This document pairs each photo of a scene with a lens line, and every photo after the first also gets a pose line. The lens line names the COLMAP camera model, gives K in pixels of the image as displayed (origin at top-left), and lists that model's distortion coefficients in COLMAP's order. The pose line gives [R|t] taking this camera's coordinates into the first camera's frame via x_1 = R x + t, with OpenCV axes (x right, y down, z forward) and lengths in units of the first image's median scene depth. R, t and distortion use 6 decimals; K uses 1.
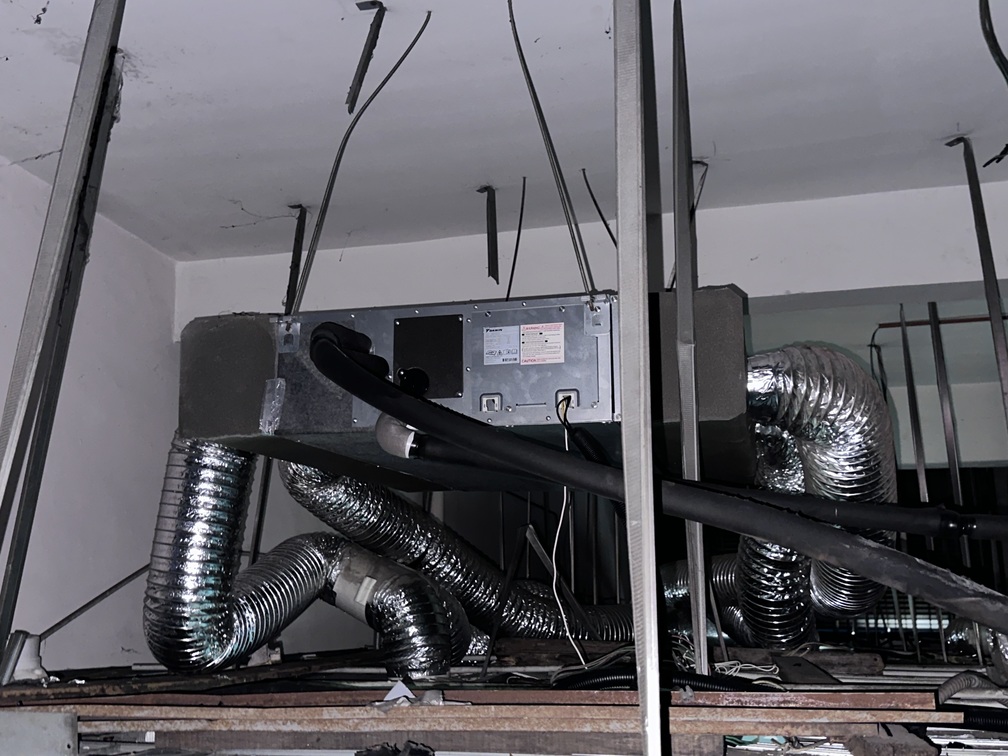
lens RADIAL K [[1038.5, 0, 493.1], [0, 1038.5, 379.9], [0, 0, 1]] dist [0.154248, -0.371371]
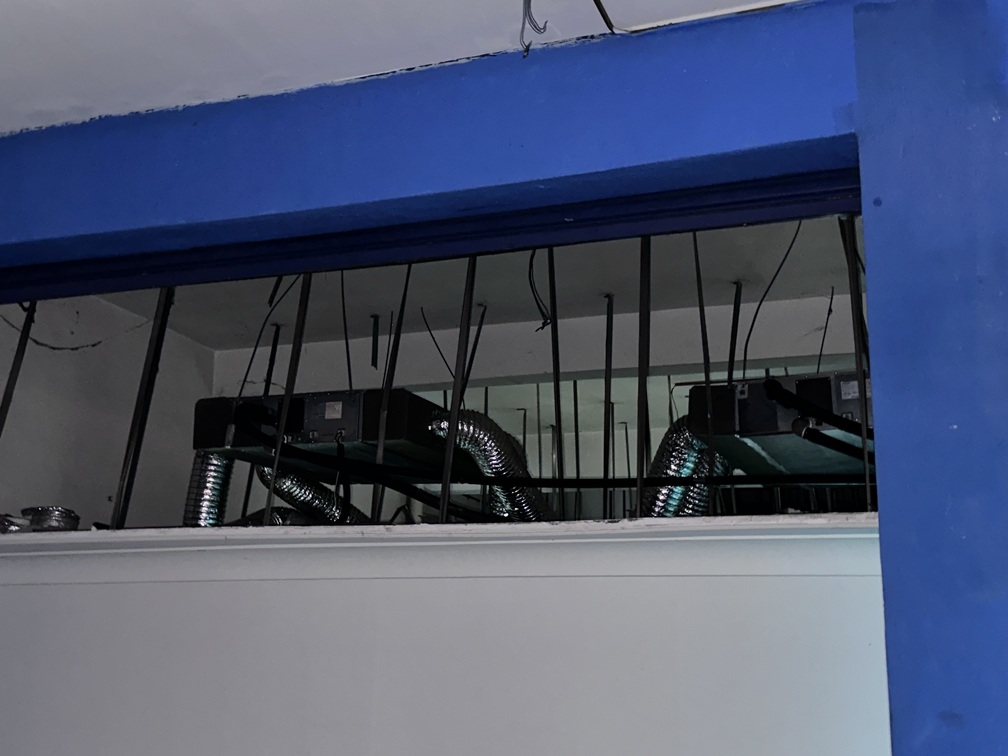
lens RADIAL K [[1206.0, 0, 504.5], [0, 1206.0, 400.9], [0, 0, 1]] dist [0.028155, 0.028347]
pose [[0.994653, -0.002538, -0.103246, 0.590487], [0.001612, 0.999958, -0.009056, -0.024806], [0.103265, 0.008842, 0.994615, -1.426602]]
